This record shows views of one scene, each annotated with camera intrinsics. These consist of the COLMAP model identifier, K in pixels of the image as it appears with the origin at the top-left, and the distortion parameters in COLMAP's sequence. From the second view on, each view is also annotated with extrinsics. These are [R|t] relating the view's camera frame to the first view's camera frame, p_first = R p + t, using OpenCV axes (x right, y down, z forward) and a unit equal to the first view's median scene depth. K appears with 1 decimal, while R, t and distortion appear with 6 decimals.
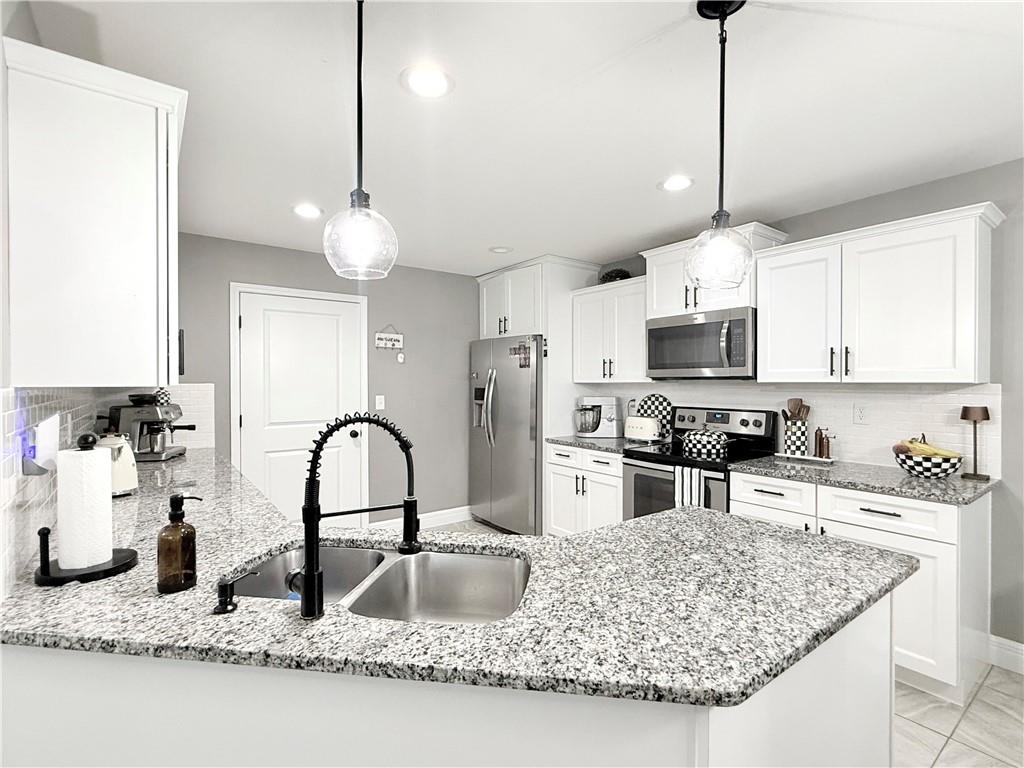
lens RADIAL K [[480.8, 0, 519.3], [0, 480.8, 385.3], [0, 0, 1]] dist [0.001441, -0.000386]
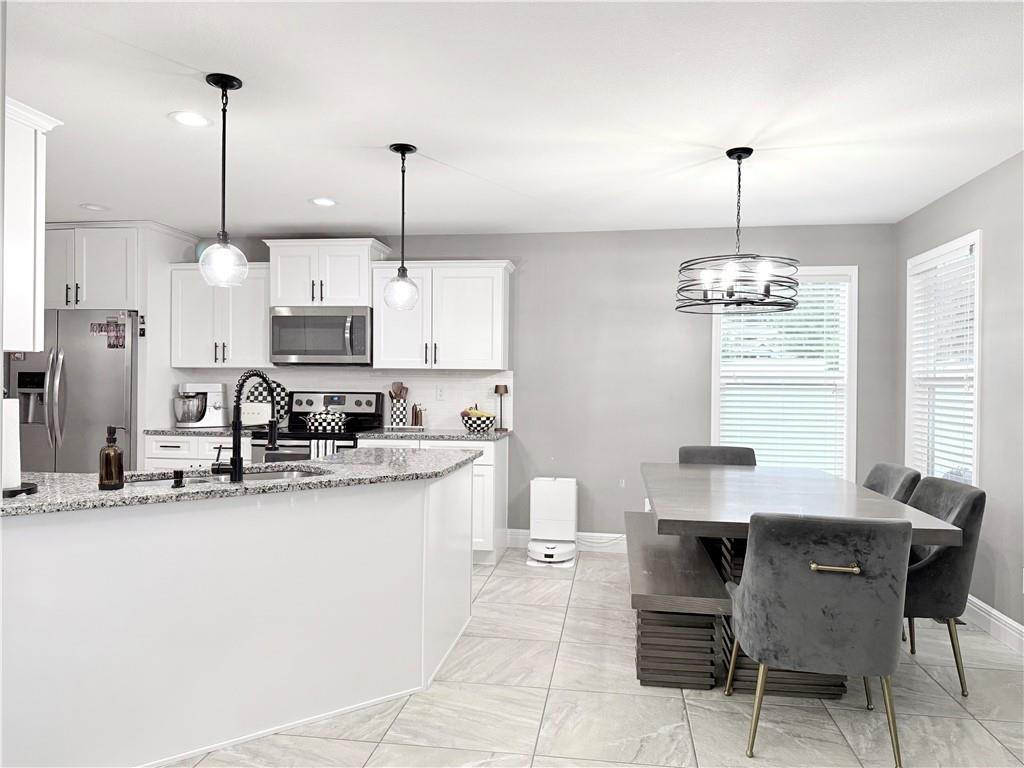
lens RADIAL K [[702.1, 0, 512.0], [0, 702.1, 384.0], [0, 0, 1]] dist [0.009827, -0.001491]
pose [[0.710196, 0.006904, 0.703970, -0.501929], [-0.005933, 0.999975, -0.003821, 0.037724], [-0.703979, -0.001463, 0.710219, -0.510837]]
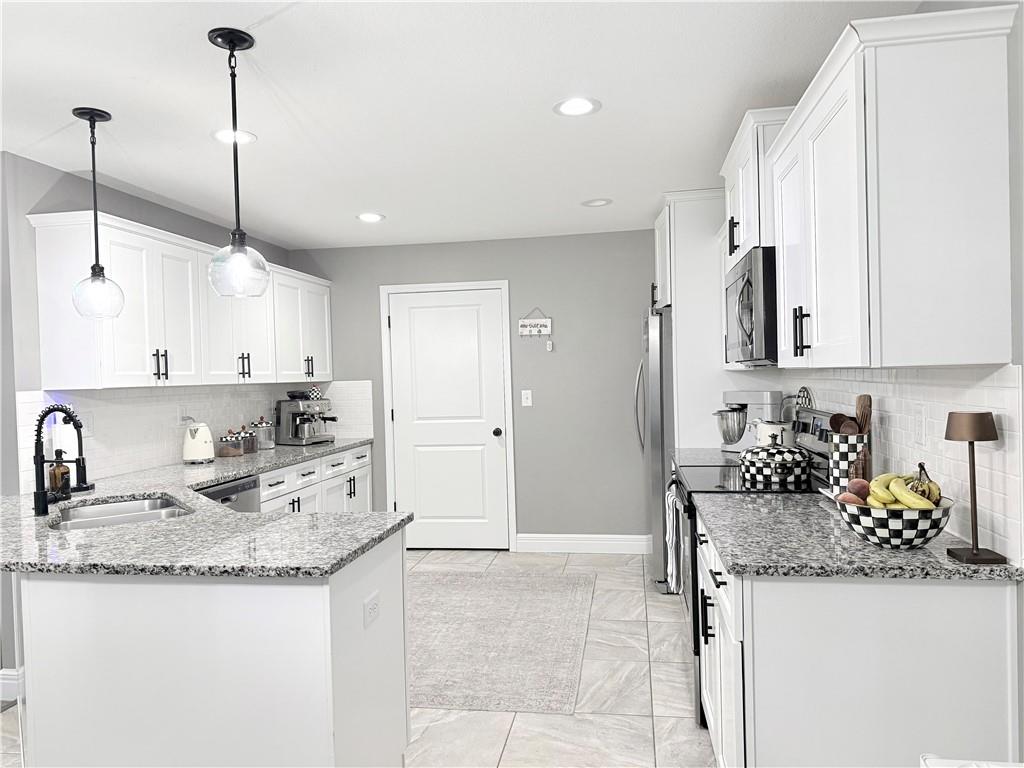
lens RADIAL K [[702.1, 0, 512.0], [0, 702.1, 384.0], [0, 0, 1]] dist [0.009827, -0.001491]
pose [[0.698443, -0.010275, -0.715592, 0.871624], [0.022261, 0.999725, 0.007373, -0.000388], [0.715320, -0.021079, 0.698479, 0.128803]]
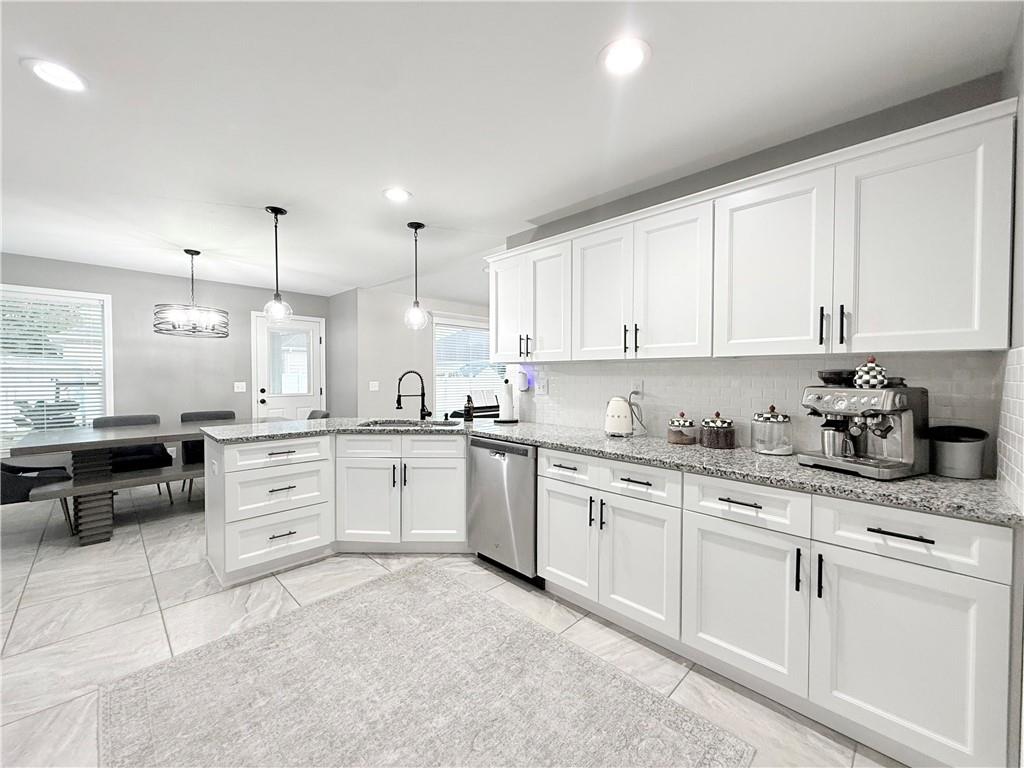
lens RADIAL K [[414.2, 0, 512.0], [0, 414.2, 384.0], [0, 0, 1]] dist [0.001094, 0.000188]
pose [[-0.988663, 0.001864, -0.150139, -0.216898], [-0.002964, 0.999486, 0.031925, 0.020829], [0.150121, 0.032008, -0.988149, 1.461088]]
